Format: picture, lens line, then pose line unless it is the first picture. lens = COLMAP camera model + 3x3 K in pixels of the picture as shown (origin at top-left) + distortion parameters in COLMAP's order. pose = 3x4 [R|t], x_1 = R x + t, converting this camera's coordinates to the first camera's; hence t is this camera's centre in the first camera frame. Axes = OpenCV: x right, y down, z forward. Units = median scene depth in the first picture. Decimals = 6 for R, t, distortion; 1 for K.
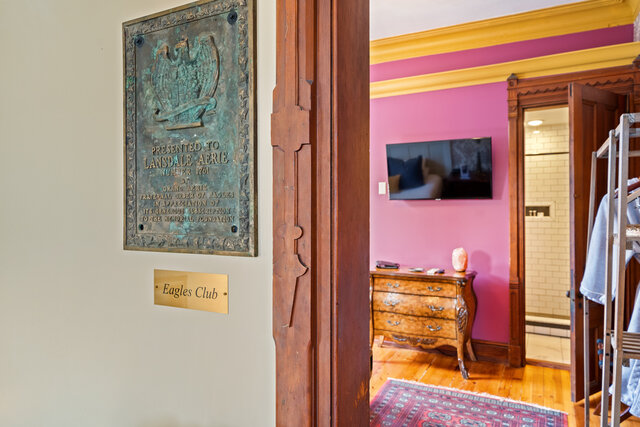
lens RADIAL K [[438.0, 0, 320.6], [0, 438.0, 213.6], [0, 0, 1]] dist [-0.000922, 0.001162]
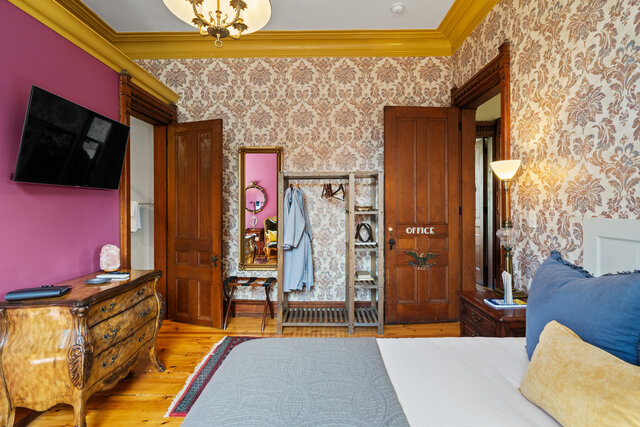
lens RADIAL K [[314.8, 0, 320.2], [0, 314.8, 211.6], [0, 0, 1]] dist [-0.000358, -0.000025]
pose [[-0.470597, -0.005355, 0.882332, -0.441997], [0.005940, 0.999940, 0.009237, 0.008584], [-0.882328, 0.009588, -0.470537, 0.959096]]
